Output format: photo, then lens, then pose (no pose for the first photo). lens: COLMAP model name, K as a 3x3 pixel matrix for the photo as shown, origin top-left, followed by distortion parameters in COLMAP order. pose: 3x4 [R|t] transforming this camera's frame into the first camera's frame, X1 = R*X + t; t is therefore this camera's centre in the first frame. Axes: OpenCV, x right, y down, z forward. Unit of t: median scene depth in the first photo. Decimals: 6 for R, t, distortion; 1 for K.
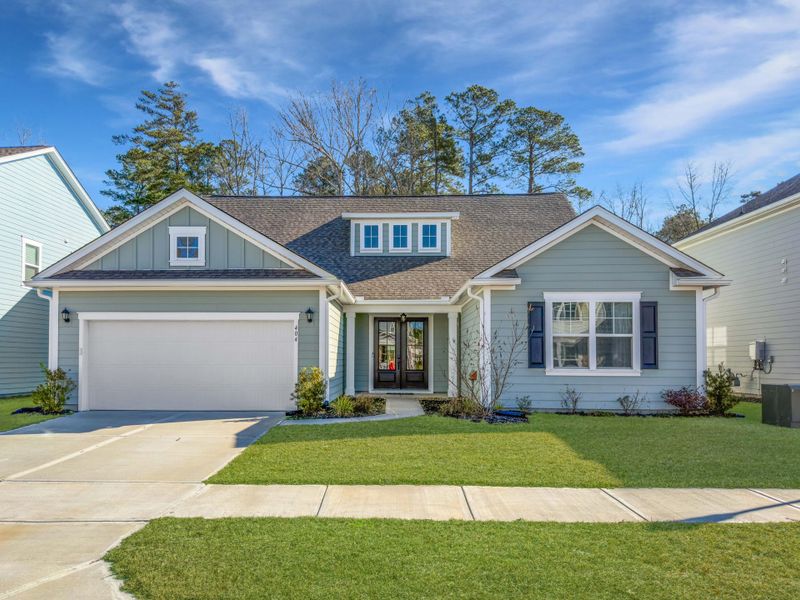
lens RADIAL K [[583.9, 0, 399.0], [0, 583.9, 353.8], [0, 0, 1]] dist [0.033349, -0.001895]
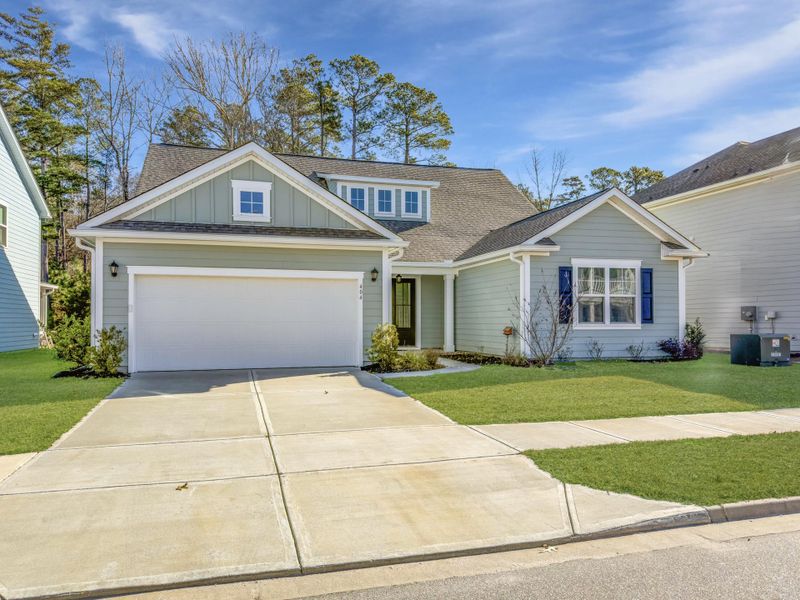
lens RADIAL K [[568.7, 0, 400.8], [0, 568.7, 322.2], [0, 0, 1]] dist [0.078511, -0.085198]
pose [[0.952807, -0.005696, 0.303523, -0.409626], [0.001707, 0.999909, 0.013406, 0.006157], [-0.303572, -0.012255, 0.952730, 0.009979]]
